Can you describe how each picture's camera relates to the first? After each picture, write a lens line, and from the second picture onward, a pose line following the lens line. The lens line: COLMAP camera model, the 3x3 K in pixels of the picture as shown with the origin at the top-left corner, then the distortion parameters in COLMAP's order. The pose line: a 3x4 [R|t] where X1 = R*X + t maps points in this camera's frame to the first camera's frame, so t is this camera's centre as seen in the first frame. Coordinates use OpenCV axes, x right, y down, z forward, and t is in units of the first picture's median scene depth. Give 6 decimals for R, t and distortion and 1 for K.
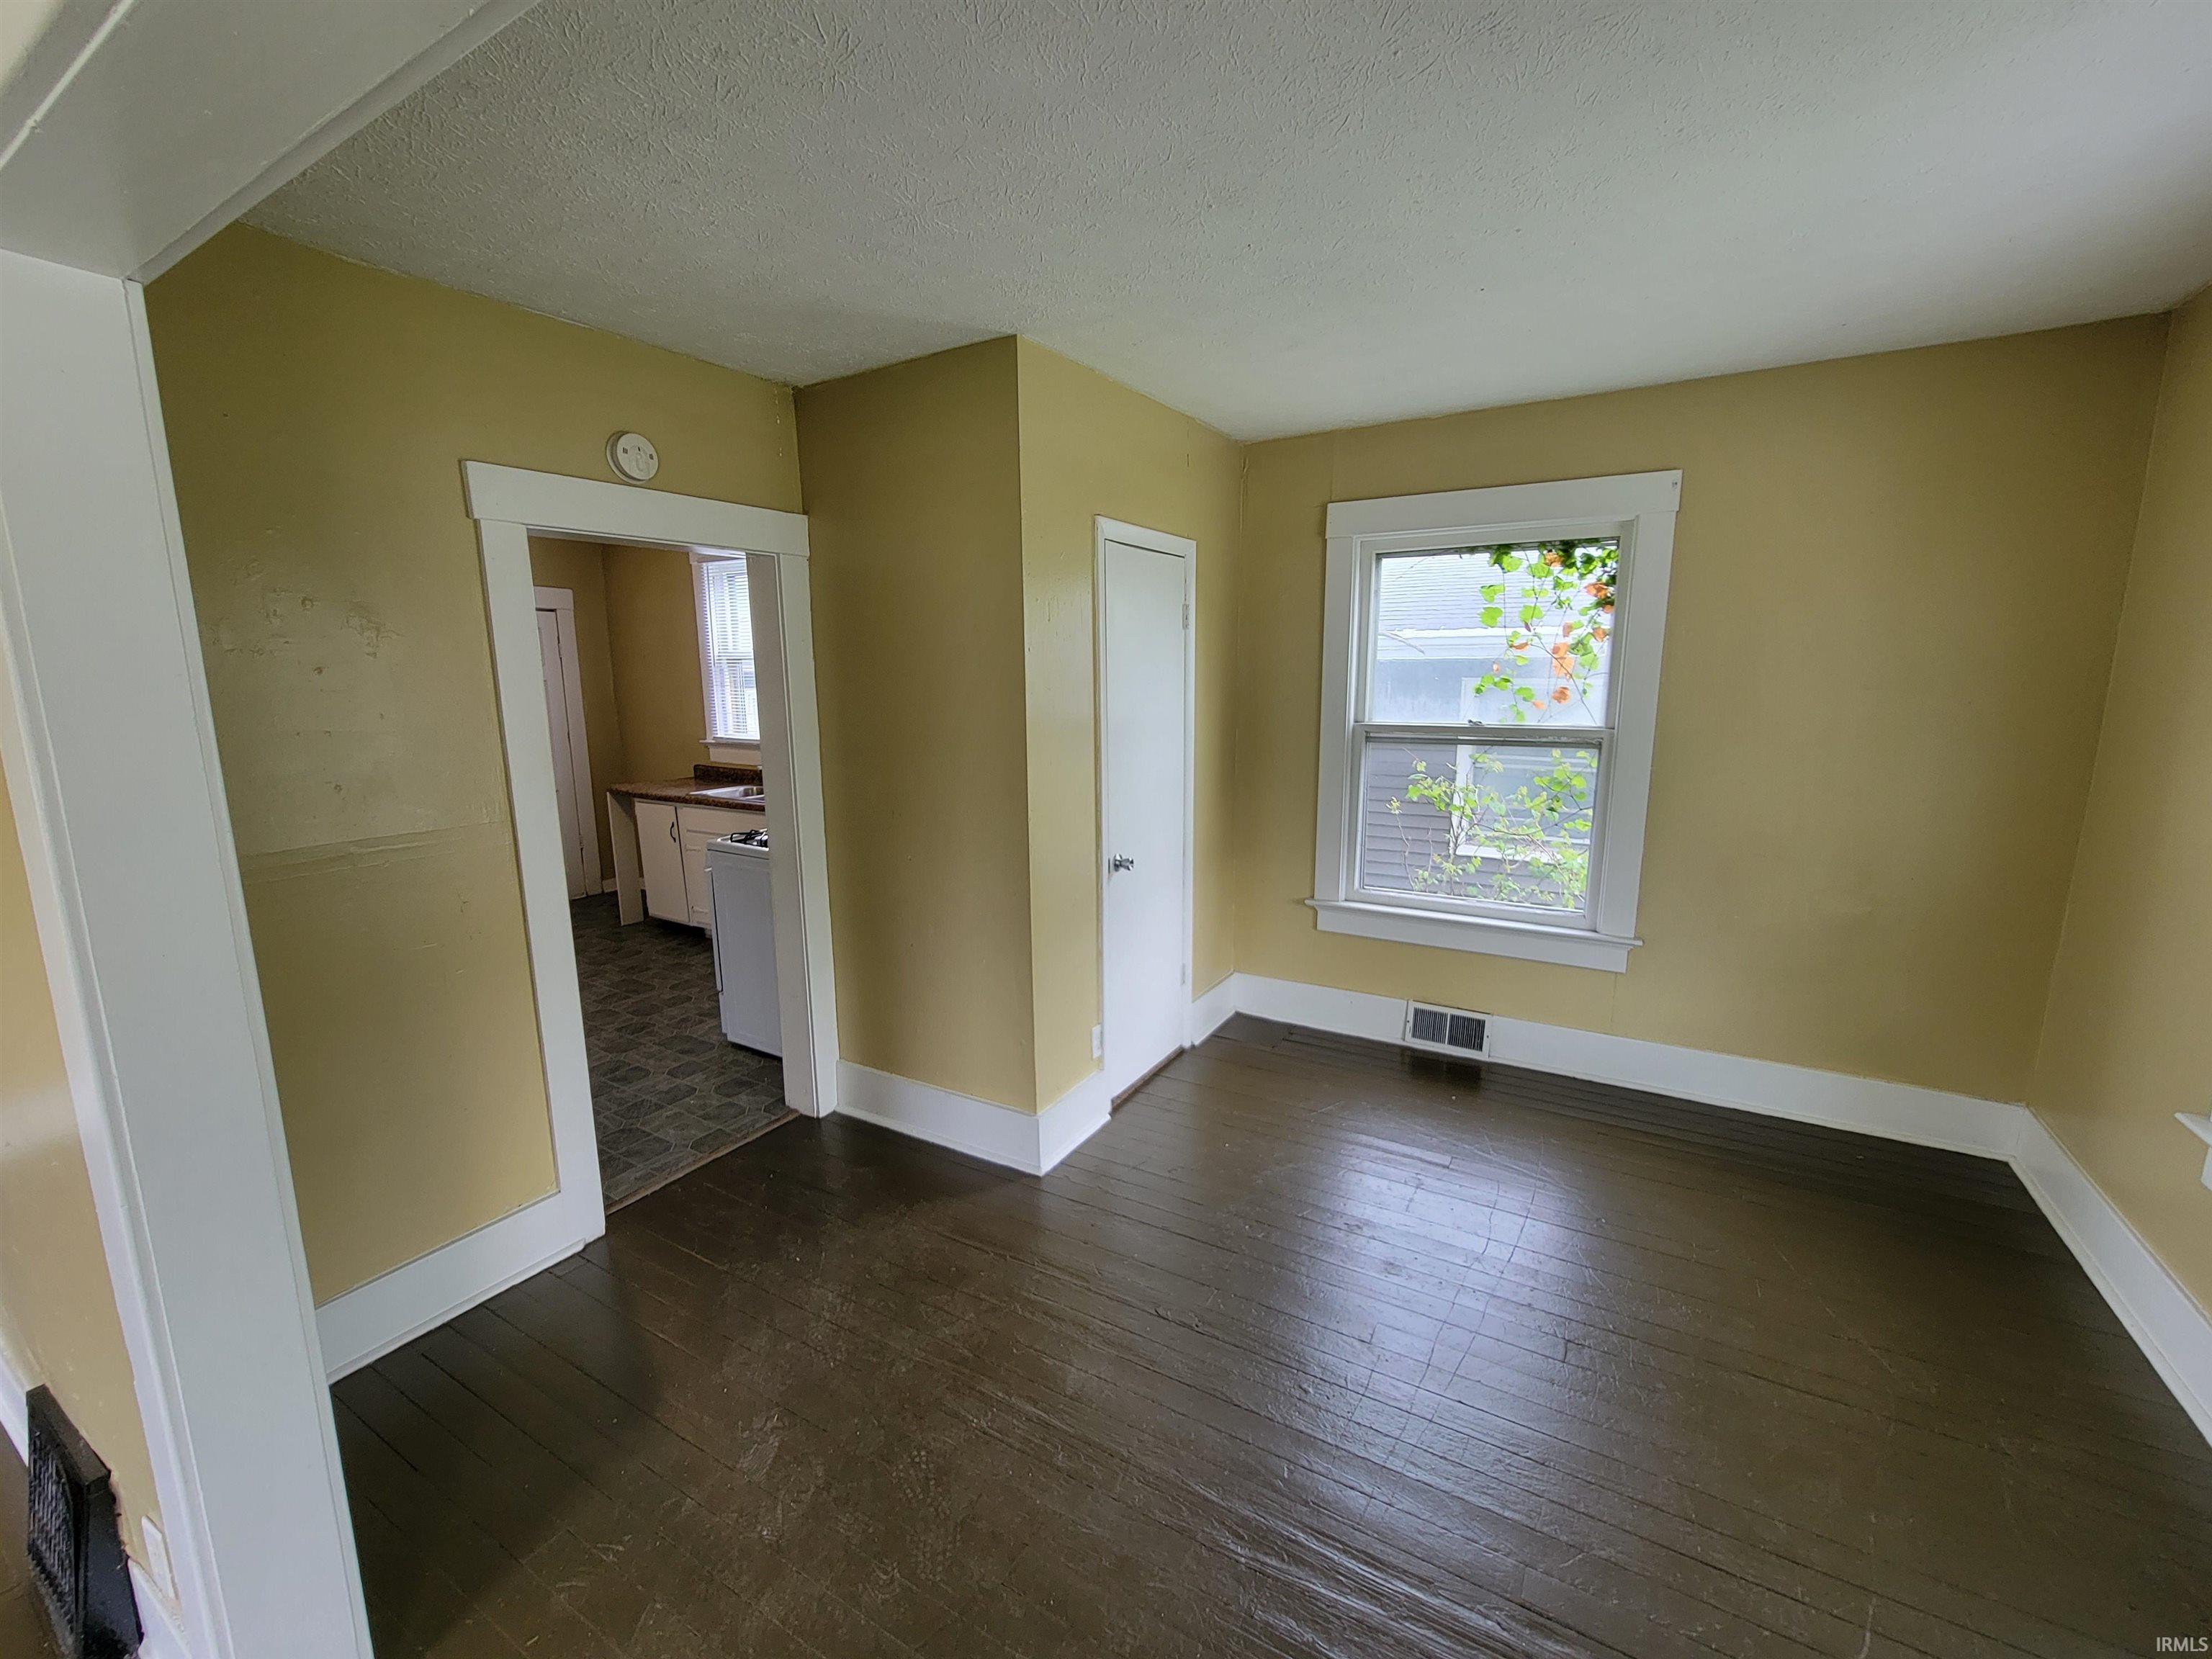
lens RADIAL K [[901.7, 0, 1111.4], [0, 901.7, 841.4], [0, 0, 1]] dist [-0.000246, 0.000343]
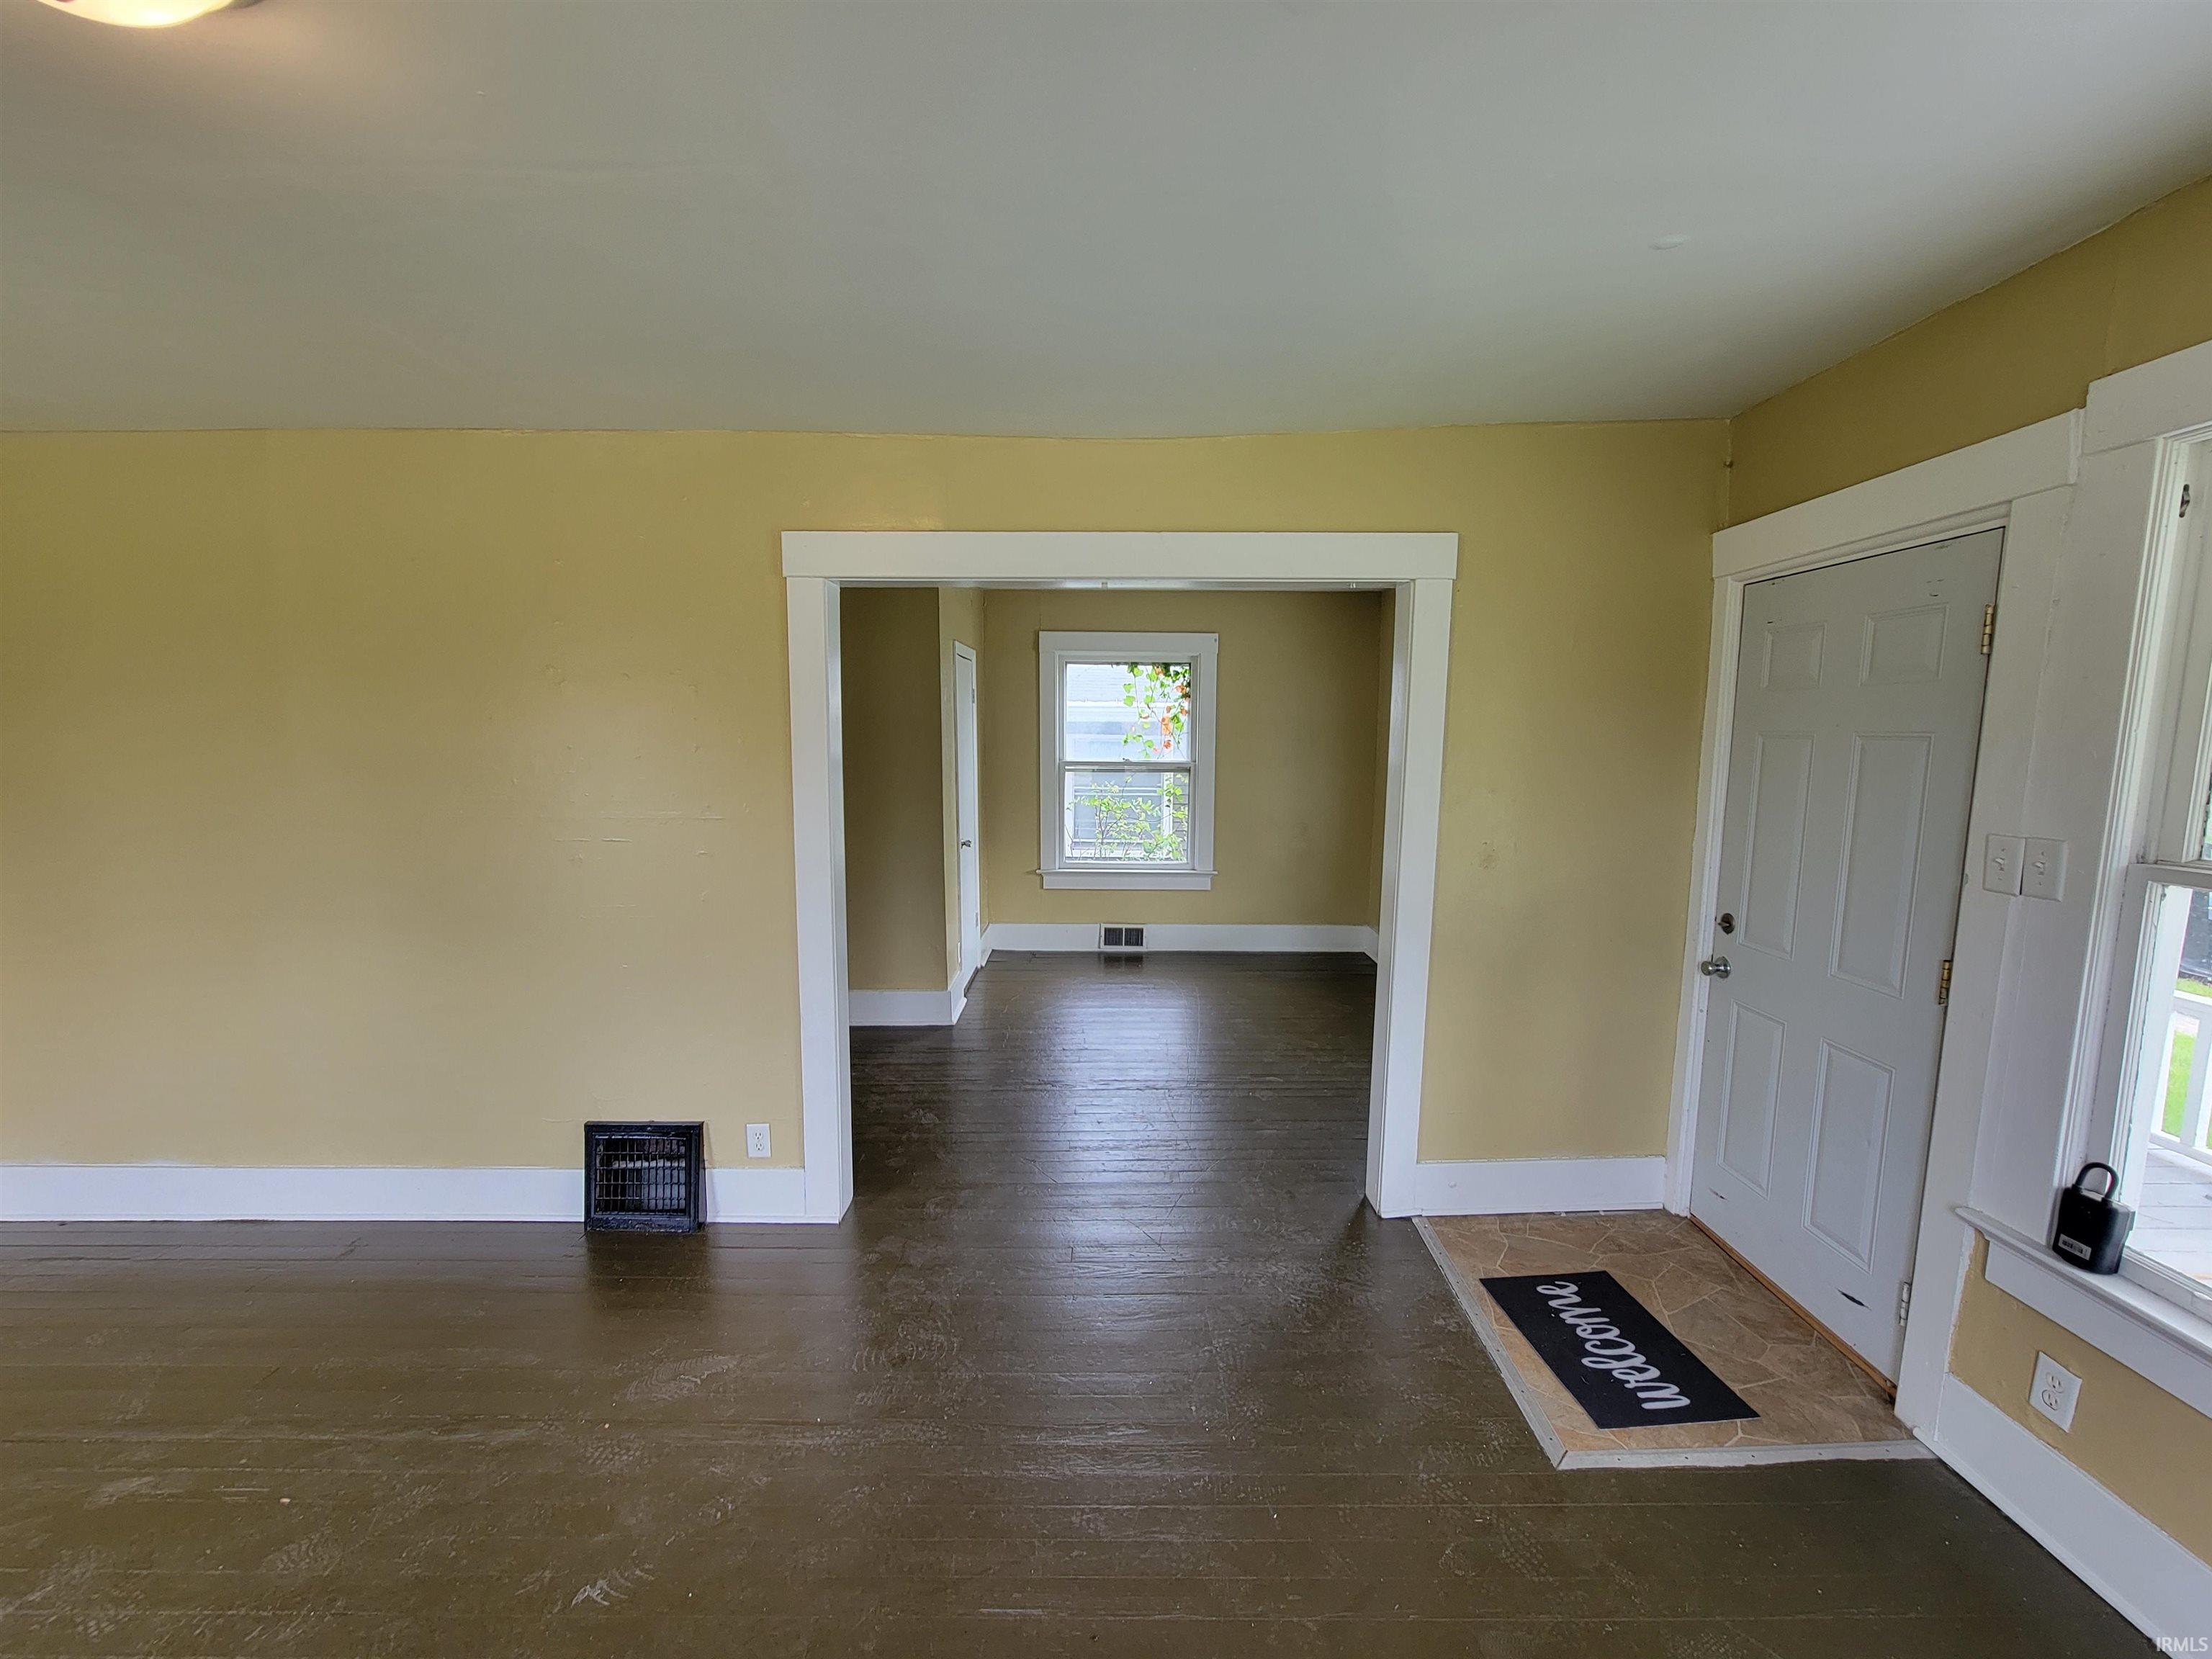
lens RADIAL K [[909.0, 0, 1113.2], [0, 909.0, 846.9], [0, 0, 1]] dist [0.001452, 0.000791]
pose [[0.858441, -0.053319, 0.510133, -0.552660], [0.080263, 0.996294, -0.030931, 0.094931], [-0.506593, 0.067497, 0.859539, -0.524037]]
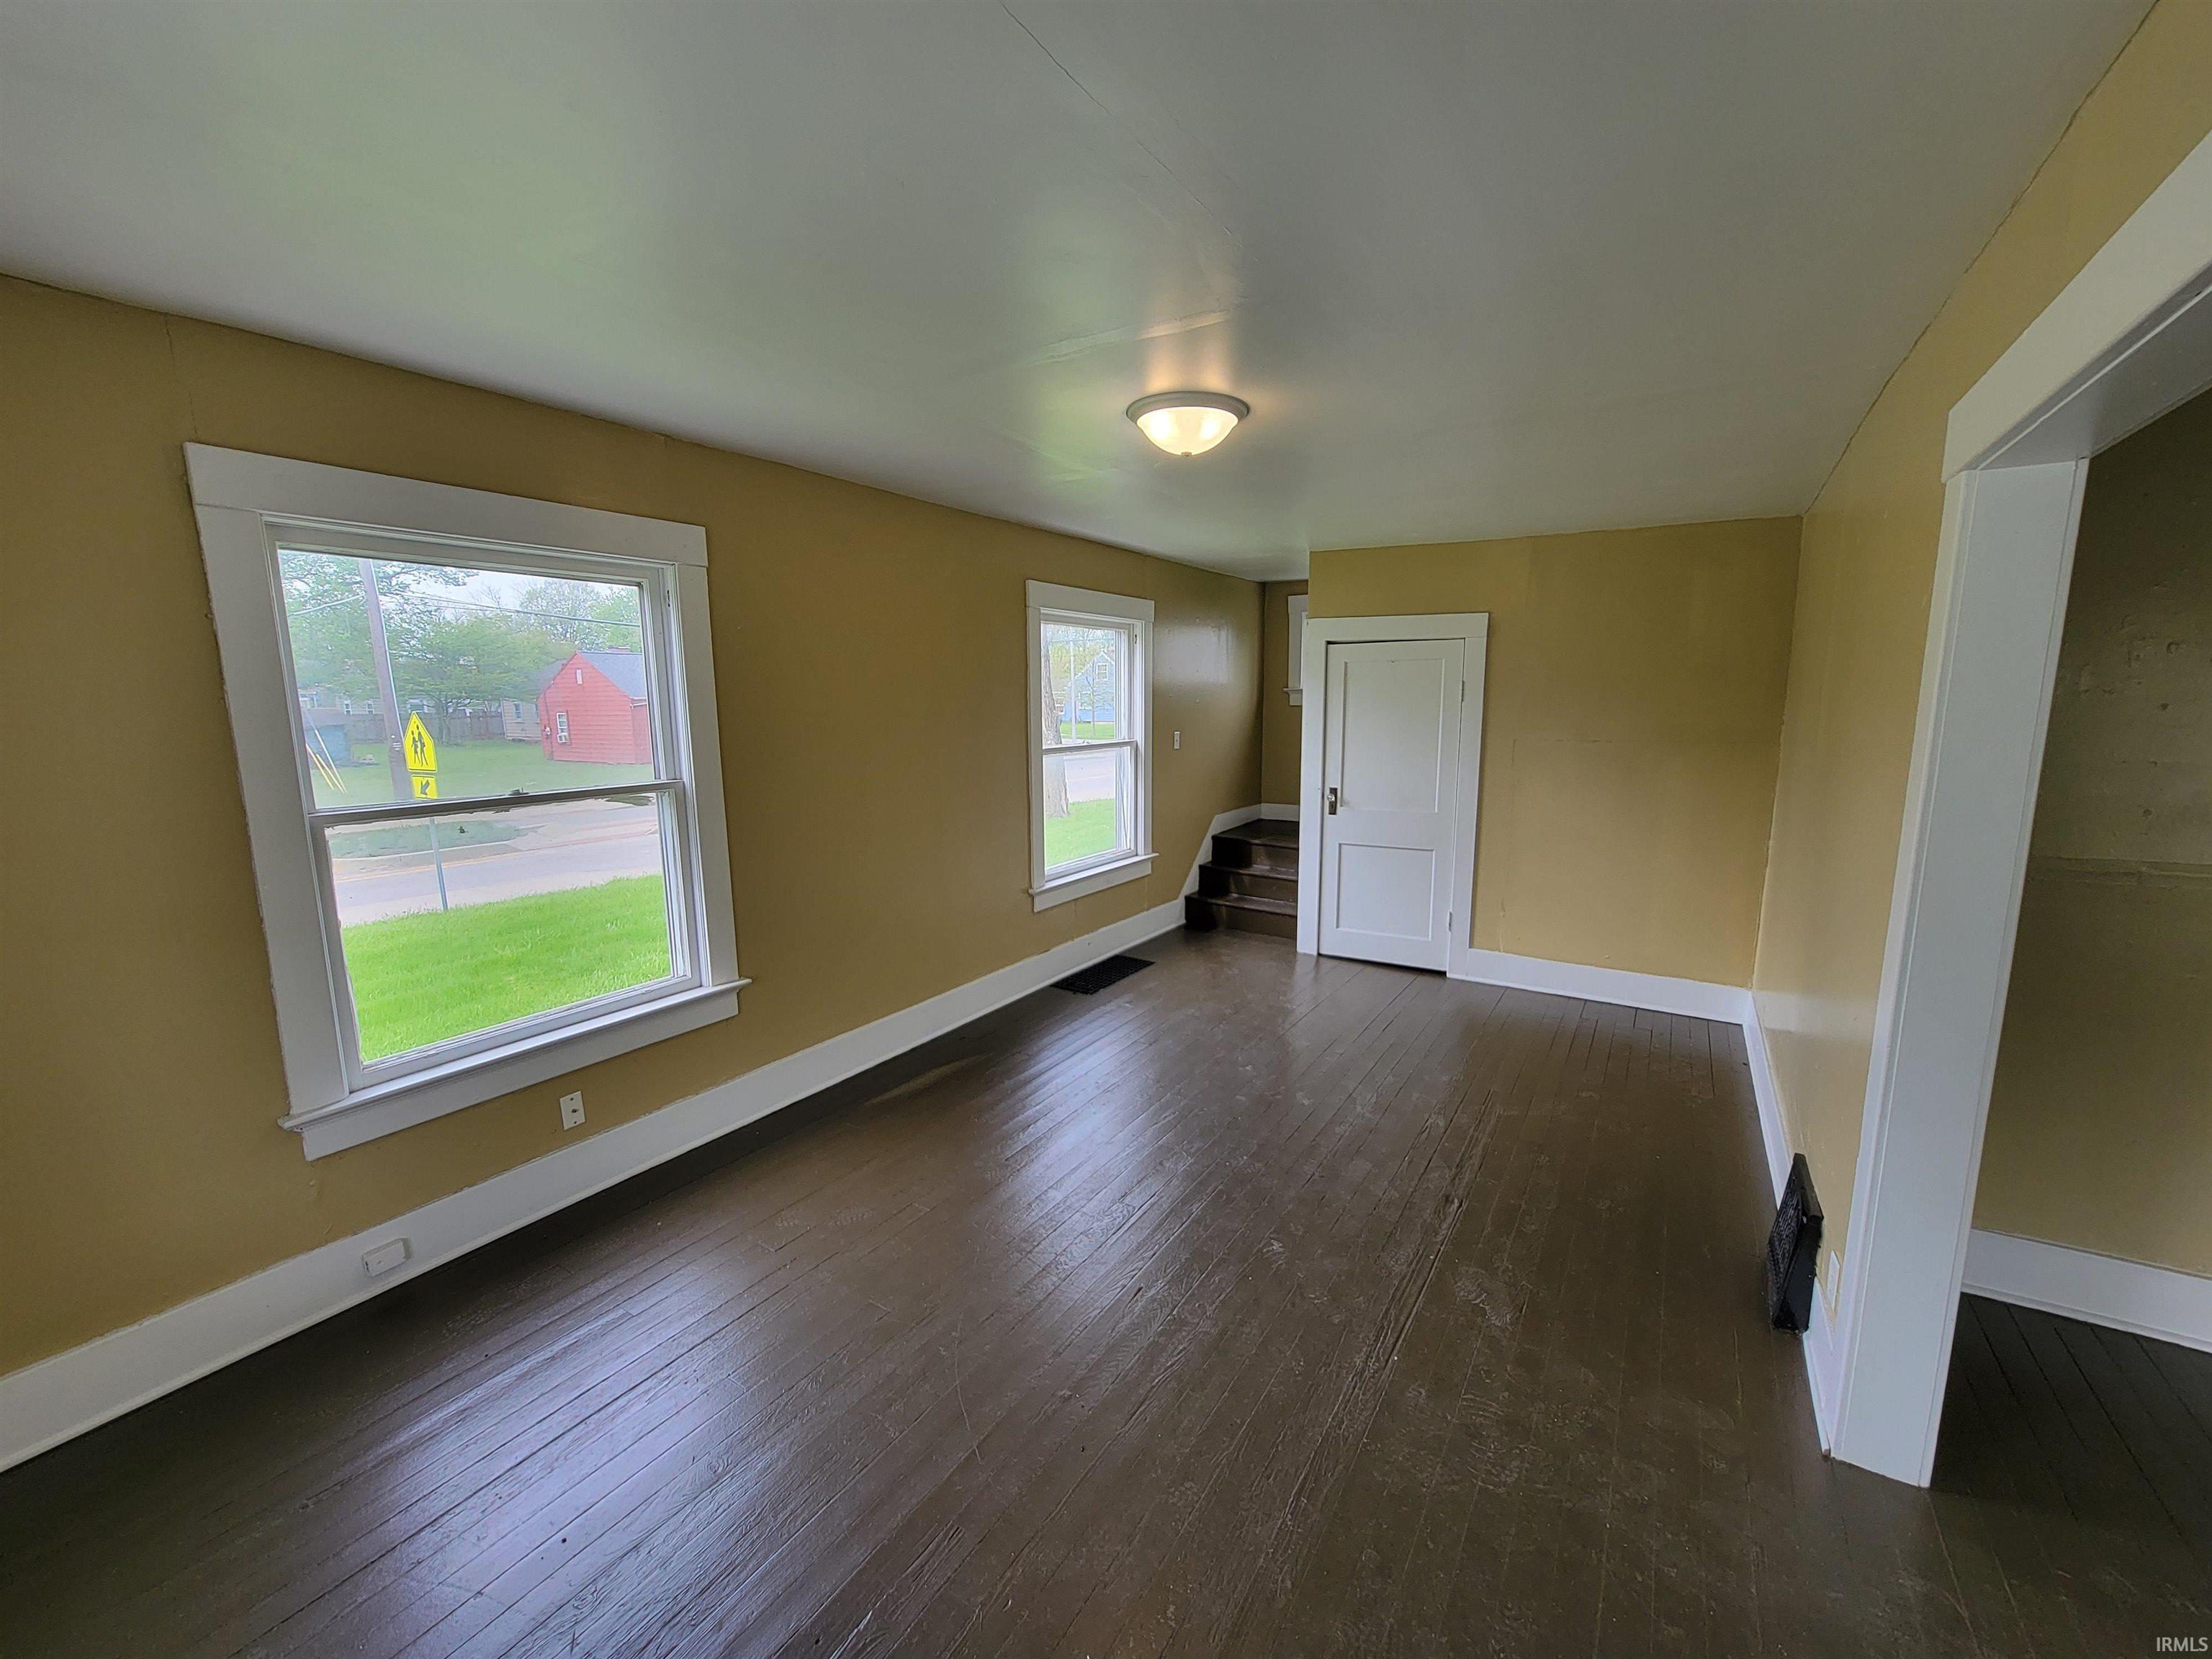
lens RADIAL K [[909.0, 0, 1113.2], [0, 909.0, 846.9], [0, 0, 1]] dist [0.001452, 0.000791]
pose [[-0.015124, 0.164553, -0.986252, 0.159953], [-0.164388, 0.972534, 0.164785, 0.003589], [0.986280, 0.164620, 0.012342, -0.151413]]
